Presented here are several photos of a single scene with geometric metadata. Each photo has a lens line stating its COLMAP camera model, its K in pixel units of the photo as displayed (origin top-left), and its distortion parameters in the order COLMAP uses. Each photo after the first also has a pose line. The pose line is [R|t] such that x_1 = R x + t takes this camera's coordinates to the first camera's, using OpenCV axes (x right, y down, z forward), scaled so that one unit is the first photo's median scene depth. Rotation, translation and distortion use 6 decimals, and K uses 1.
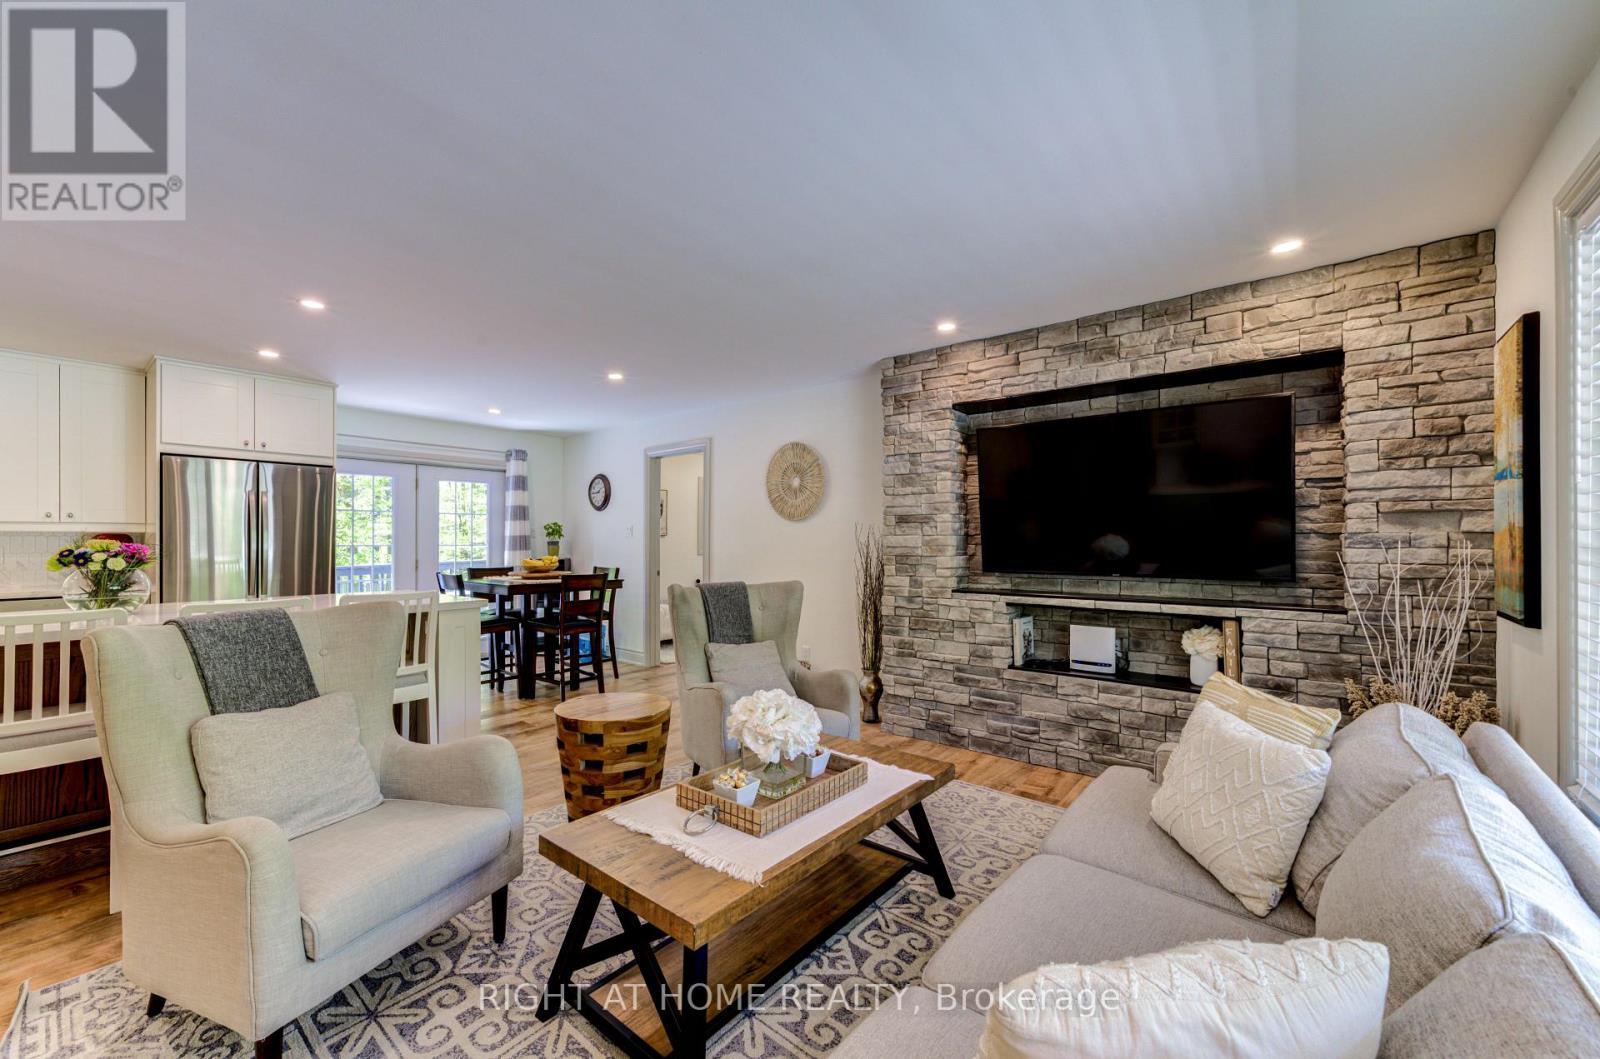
lens RADIAL K [[625.5, 0, 800.9], [0, 625.5, 533.5], [0, 0, 1]] dist [-0.002812, 0.000323]
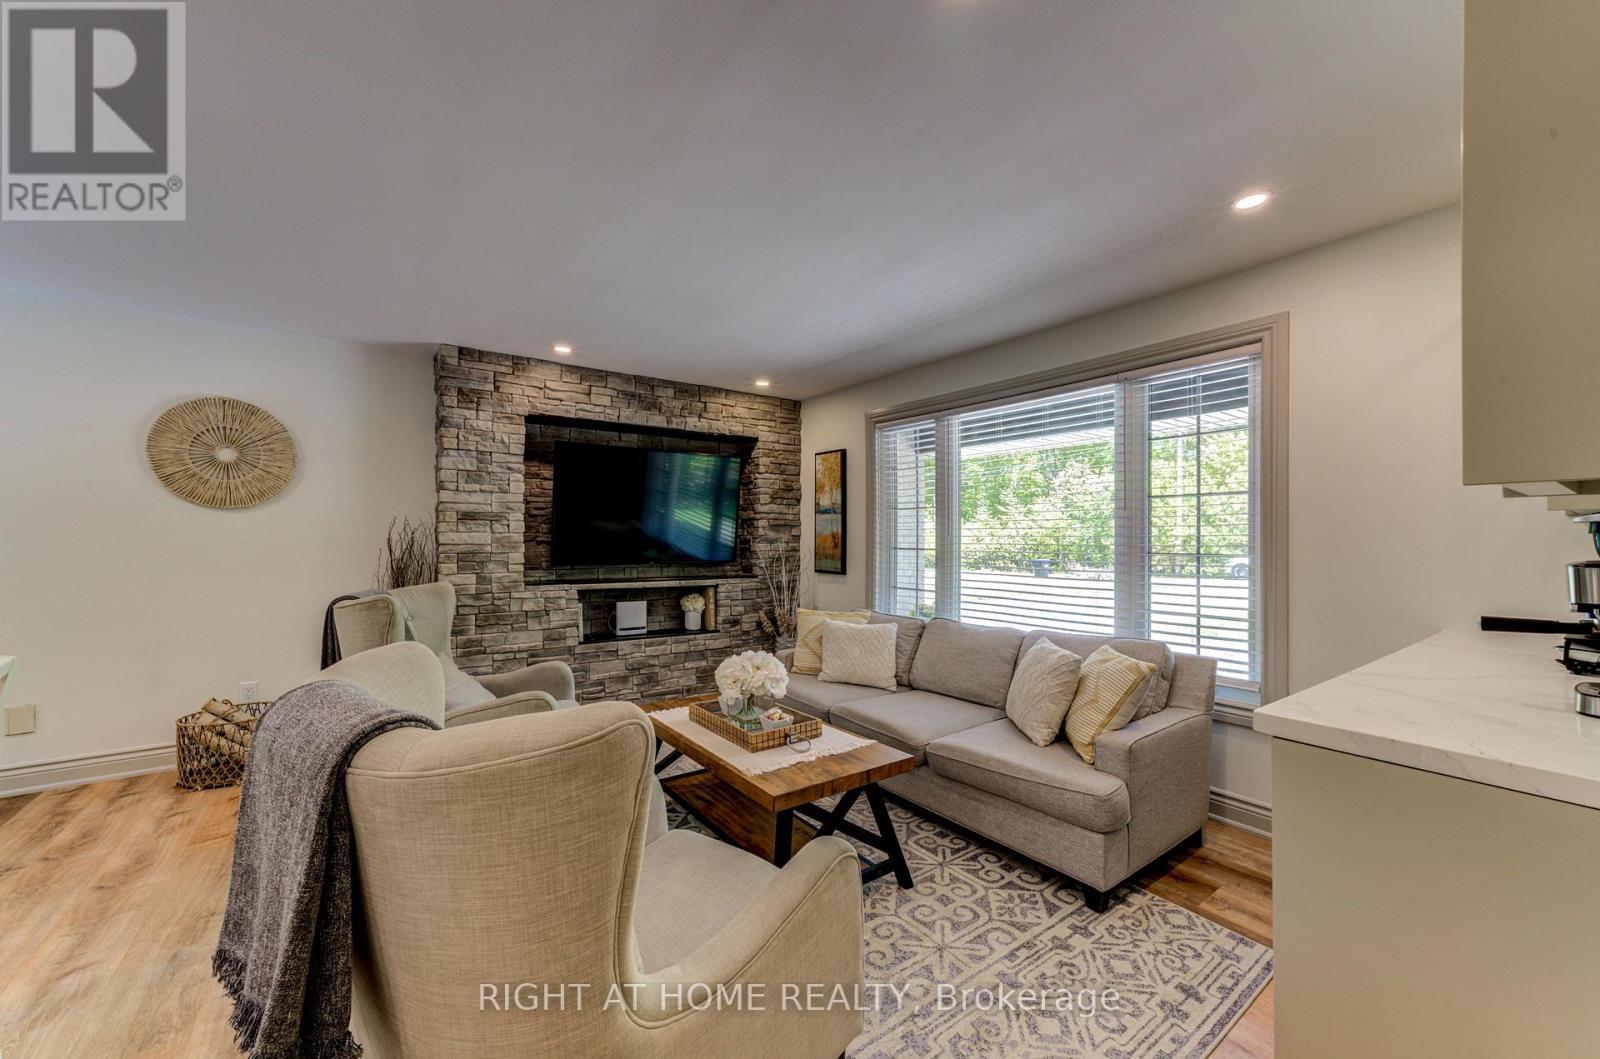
lens RADIAL K [[625.5, 0, 800.6], [0, 625.5, 531.5], [0, 0, 1]] dist [-0.002812, 0.000323]
pose [[0.283998, 0.017523, 0.958665, -0.646481], [-0.012404, 0.999816, -0.014600, 0.009602], [-0.958745, -0.007745, 0.284163, 0.228483]]
